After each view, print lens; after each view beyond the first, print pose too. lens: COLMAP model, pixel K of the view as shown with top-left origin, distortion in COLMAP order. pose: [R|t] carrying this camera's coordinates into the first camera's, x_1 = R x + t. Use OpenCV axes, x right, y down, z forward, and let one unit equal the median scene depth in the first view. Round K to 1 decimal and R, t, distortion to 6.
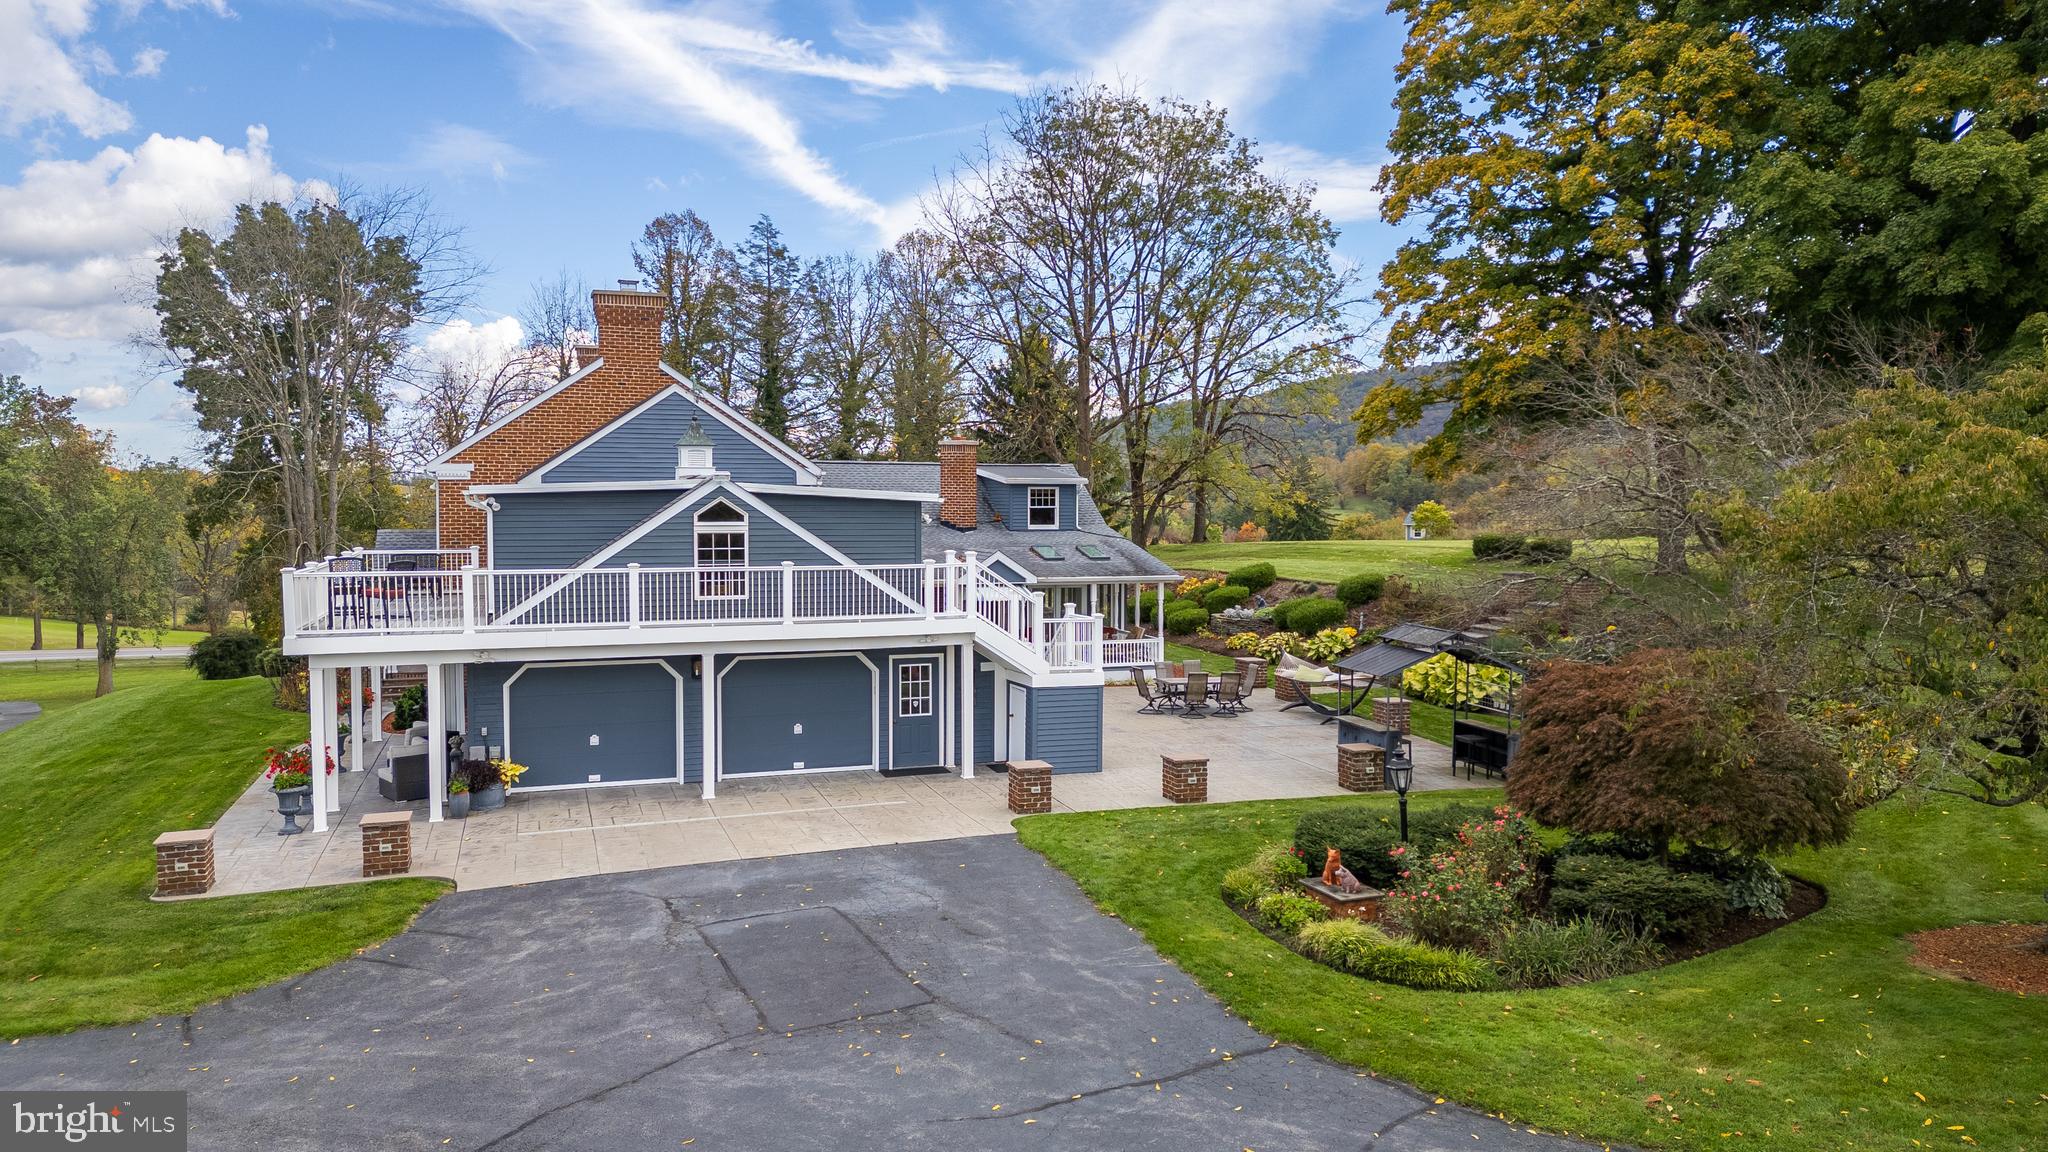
lens RADIAL K [[1425.9, 0, 1028.8], [0, 1425.9, 577.1], [0, 0, 1]] dist [0.072069, -0.031139]
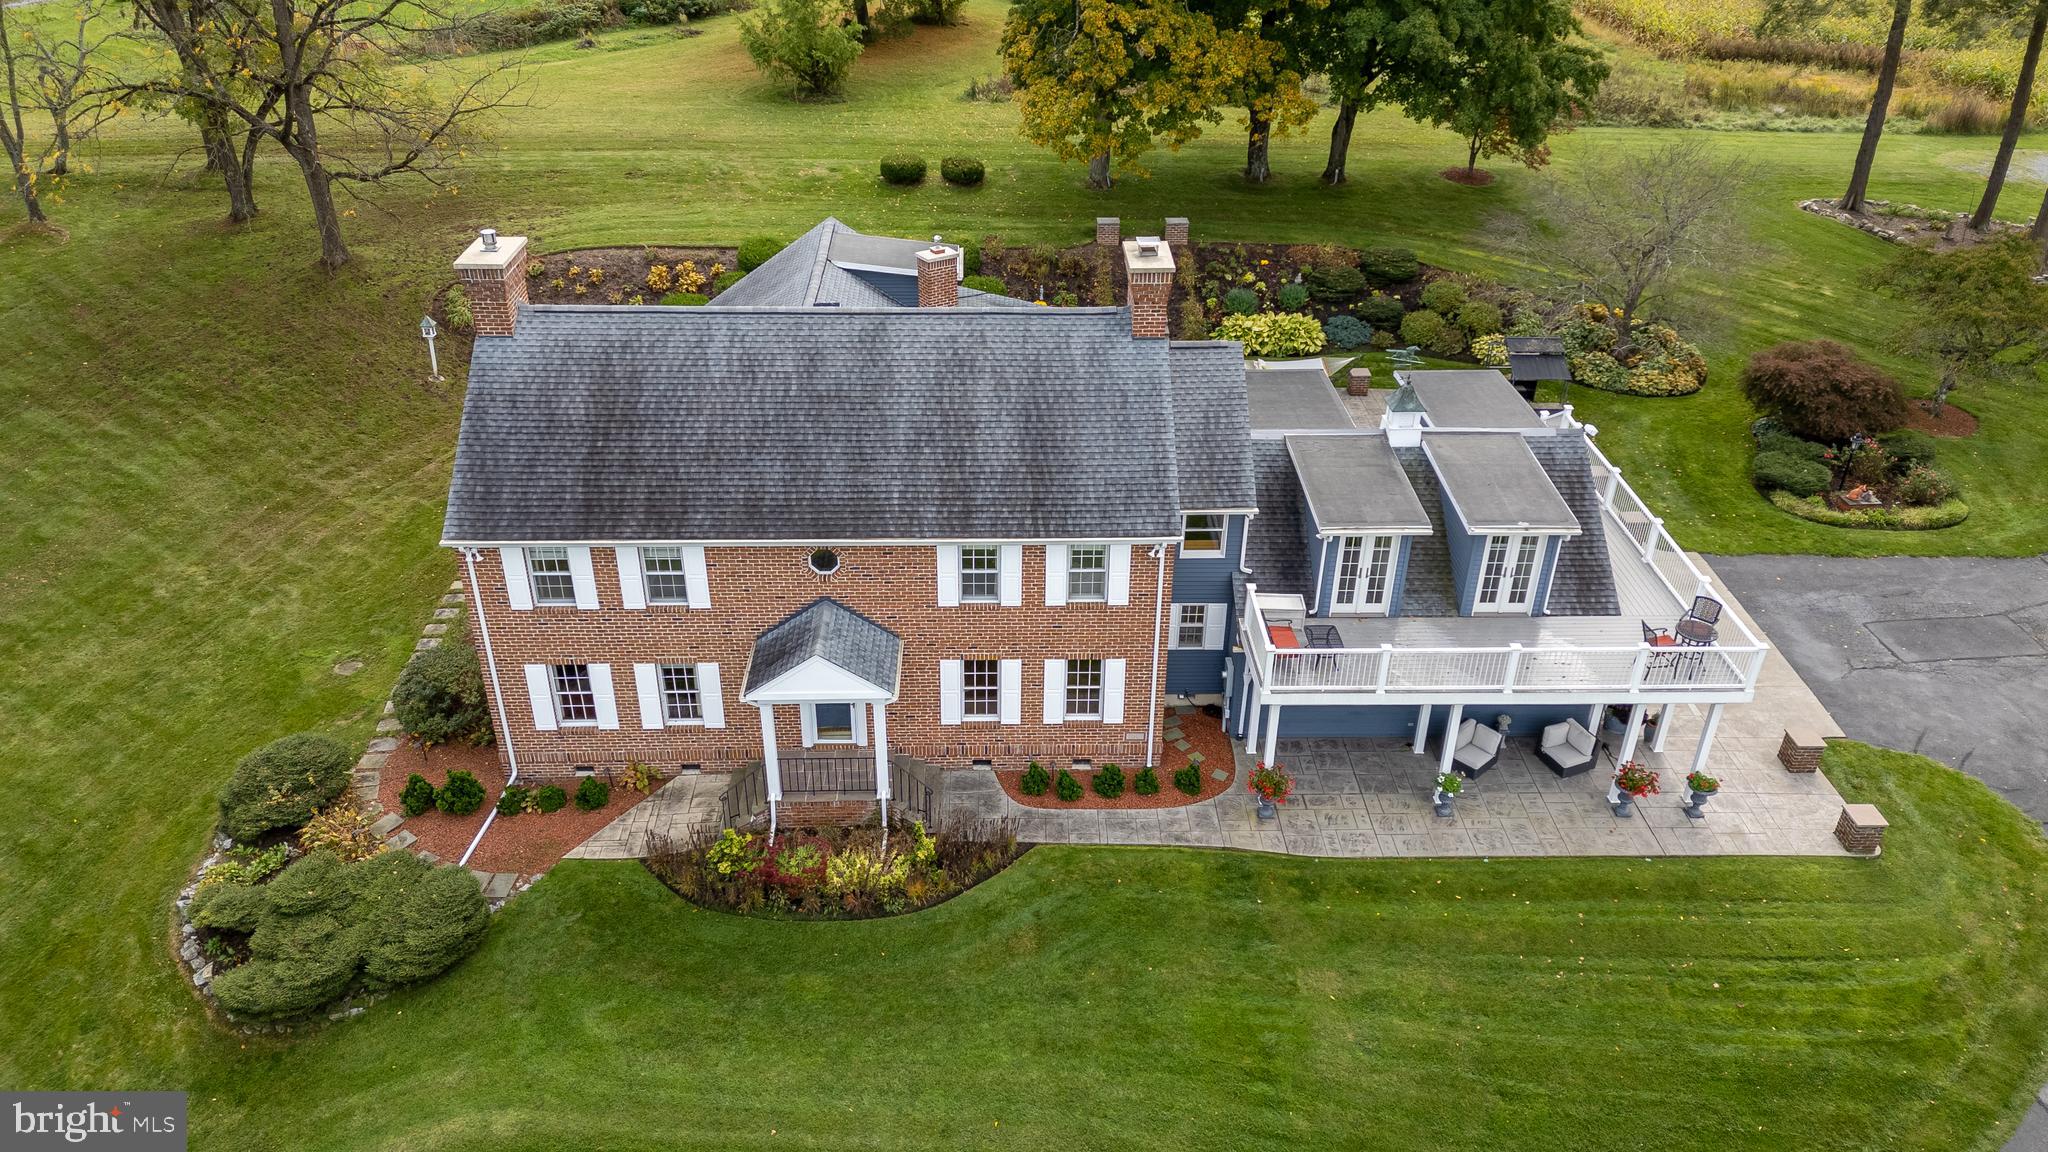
lens RADIAL K [[1425.9, 0, 1034.7], [0, 1425.9, 566.5], [0, 0, 1]] dist [0.072069, -0.031139]
pose [[0.296932, -0.483502, 0.823442, -2.432464], [0.039640, 0.867832, 0.495273, -1.018366], [-0.954076, -0.114421, 0.276853, 1.797142]]
